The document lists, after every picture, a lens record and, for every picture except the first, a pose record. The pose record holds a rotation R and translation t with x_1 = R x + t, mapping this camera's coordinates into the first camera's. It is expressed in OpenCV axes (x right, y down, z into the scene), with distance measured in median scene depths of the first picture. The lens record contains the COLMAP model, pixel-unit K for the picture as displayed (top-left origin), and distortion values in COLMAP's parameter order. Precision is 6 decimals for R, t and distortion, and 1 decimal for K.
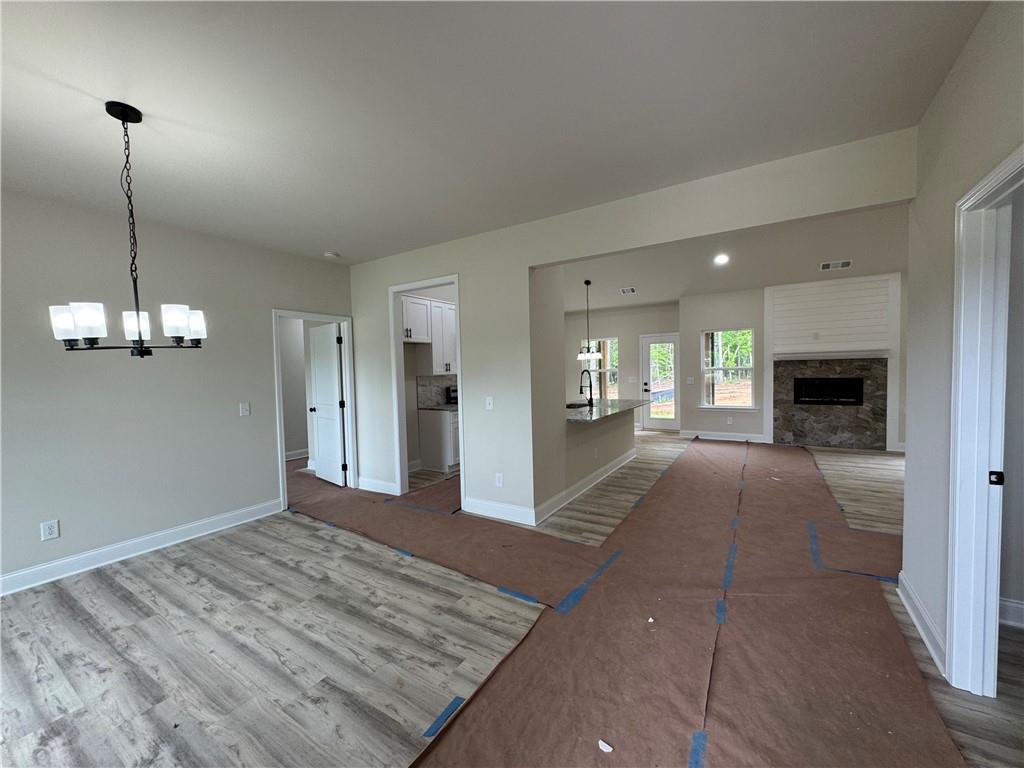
lens RADIAL K [[409.8, 0, 512.0], [0, 409.8, 384.0], [0, 0, 1]] dist [-0.003064, 0.000587]
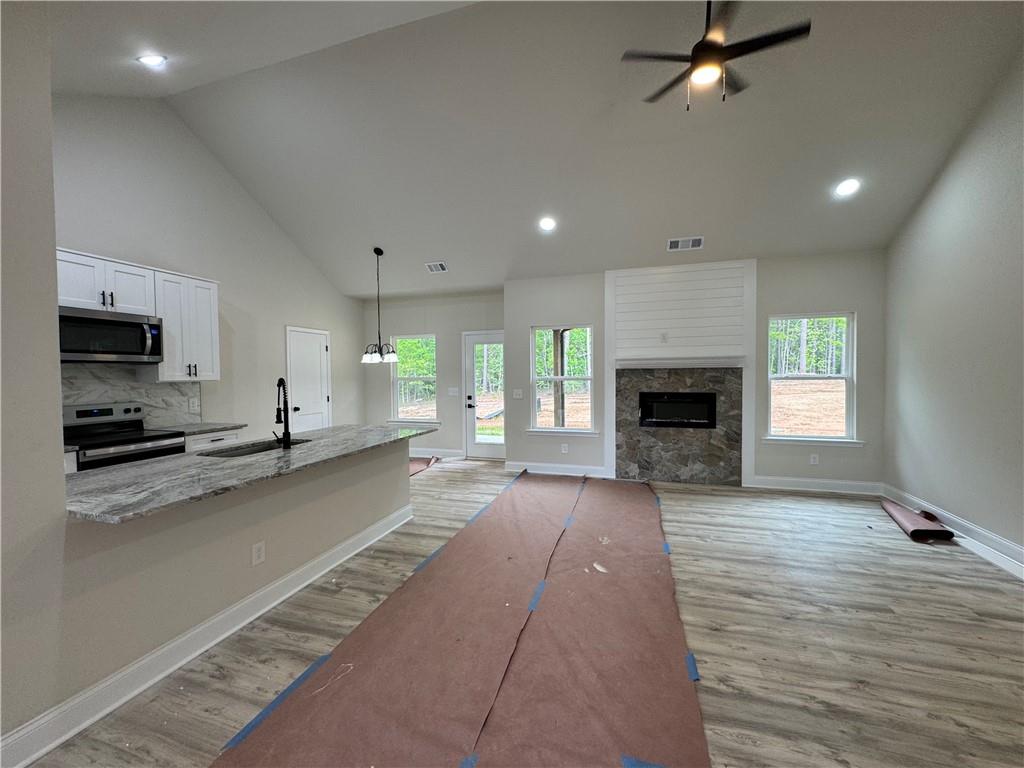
lens RADIAL K [[409.8, 0, 512.0], [0, 409.8, 384.0], [0, 0, 1]] dist [-0.003064, 0.000587]
pose [[0.964904, 0.008312, 0.262471, 0.455183], [-0.004202, 0.999860, -0.016218, -0.028333], [-0.262569, 0.014546, 0.964803, 0.570701]]
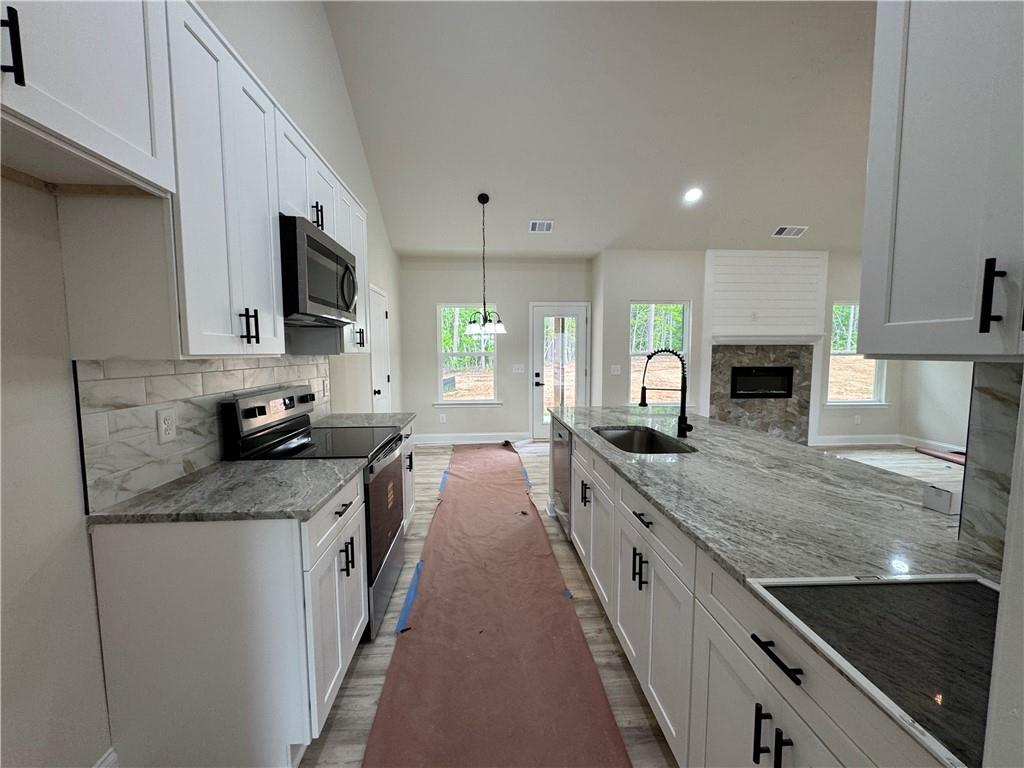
lens RADIAL K [[409.8, 0, 512.0], [0, 409.8, 384.0], [0, 0, 1]] dist [-0.003064, 0.000587]
pose [[0.802576, -0.025651, 0.595998, -0.265401], [0.005615, 0.999356, 0.035449, -0.020345], [-0.596523, -0.025104, 0.802203, 1.052444]]
